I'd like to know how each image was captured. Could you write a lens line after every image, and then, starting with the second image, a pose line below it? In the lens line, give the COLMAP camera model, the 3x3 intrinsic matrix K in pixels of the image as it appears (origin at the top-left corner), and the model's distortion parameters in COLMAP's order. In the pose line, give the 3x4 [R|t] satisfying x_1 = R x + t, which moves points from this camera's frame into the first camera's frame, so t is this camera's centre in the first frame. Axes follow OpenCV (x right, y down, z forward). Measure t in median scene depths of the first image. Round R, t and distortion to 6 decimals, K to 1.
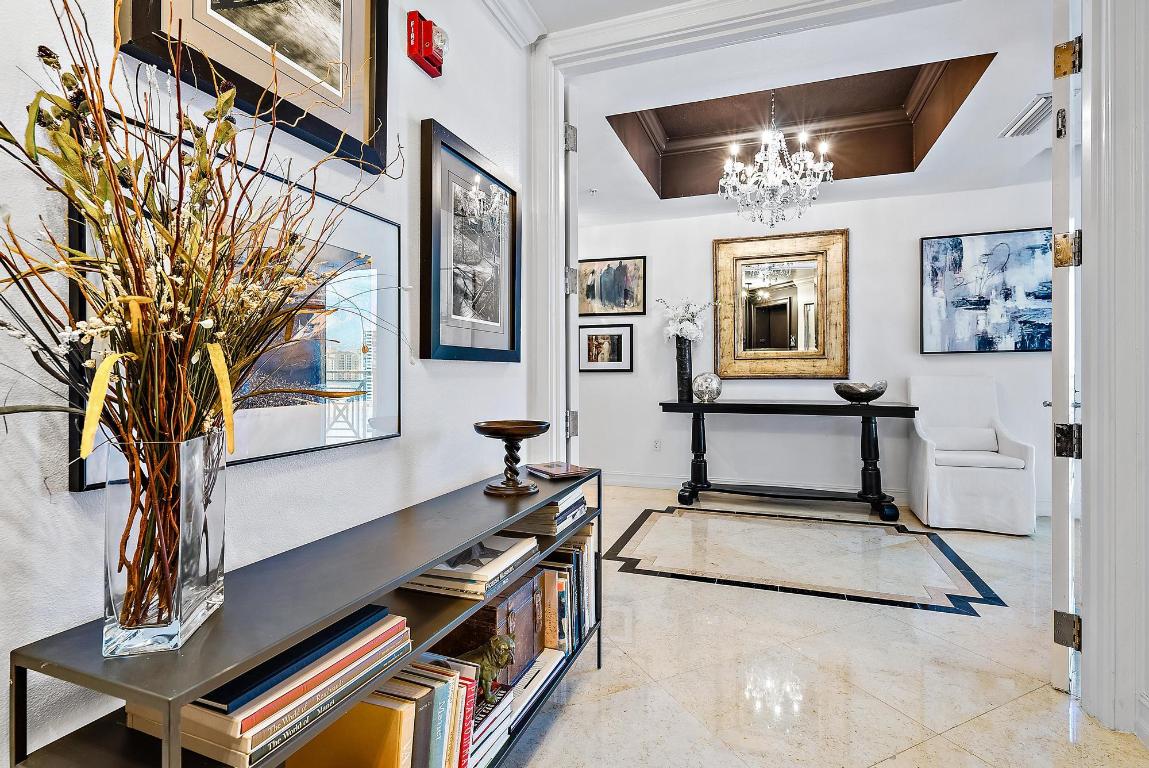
lens RADIAL K [[545.6, 0, 574.9], [0, 545.6, 368.4], [0, 0, 1]] dist [-0.000186, -0.000008]
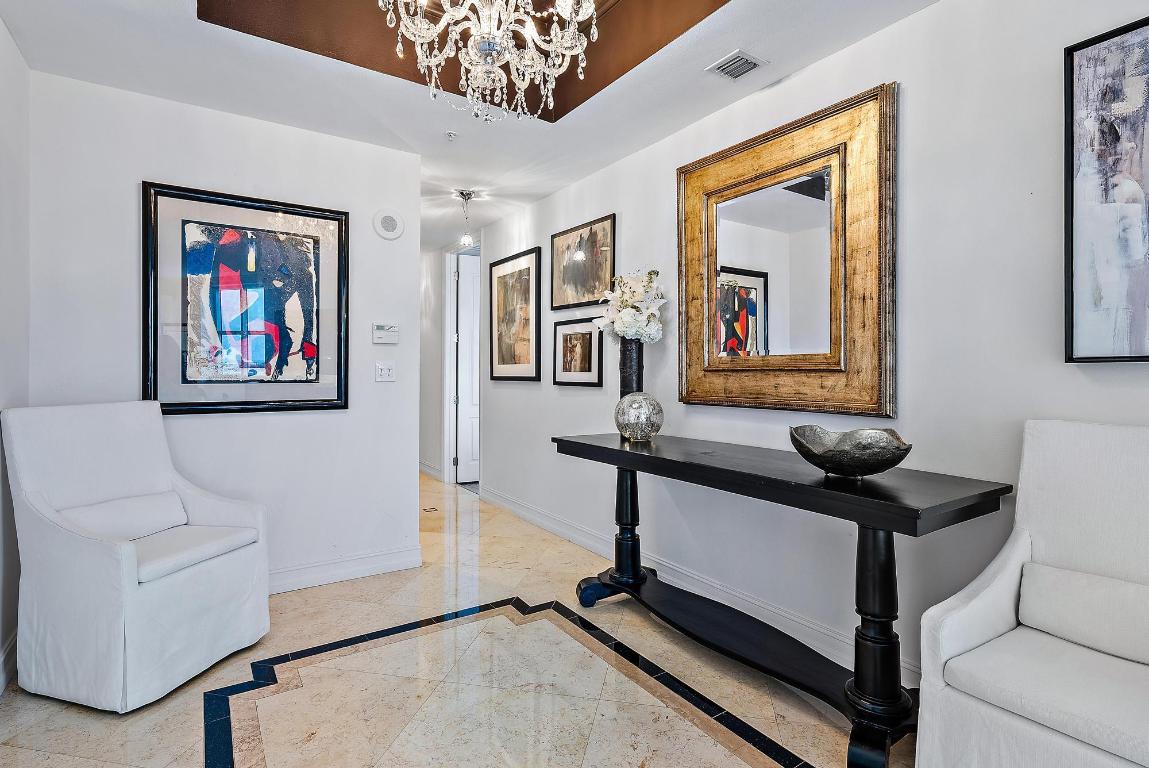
lens RADIAL K [[560.3, 0, 578.6], [0, 560.3, 371.8], [0, 0, 1]] dist [-0.000241, 0.000417]
pose [[0.809238, 0.009219, -0.587408, 0.549153], [-0.006445, 0.999956, 0.006815, -0.018963], [0.587445, -0.001729, 0.809262, 0.461586]]
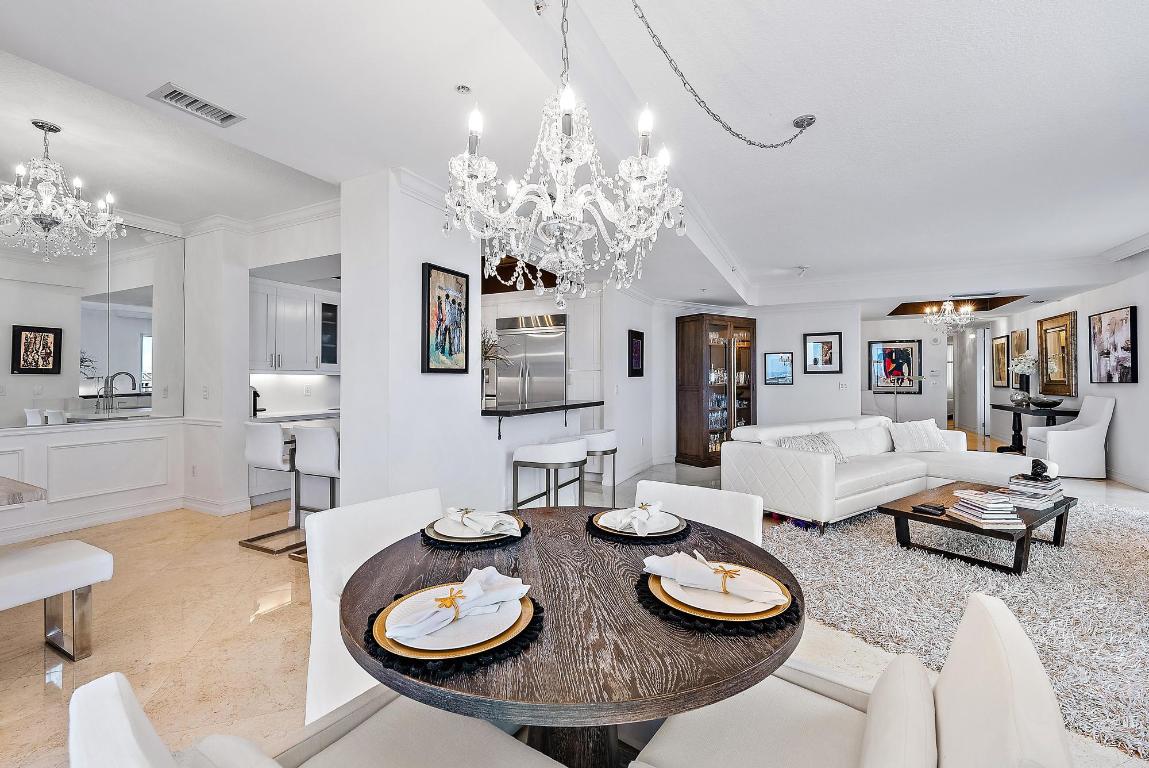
lens RADIAL K [[472.4, 0, 579.8], [0, 472.4, 373.4], [0, 0, 1]] dist [-0.000381, -0.000050]
pose [[-0.110121, -0.007472, -0.993890, 2.120008], [0.003815, 0.999961, -0.007940, -0.048194], [0.993911, -0.004666, -0.110088, -0.399320]]
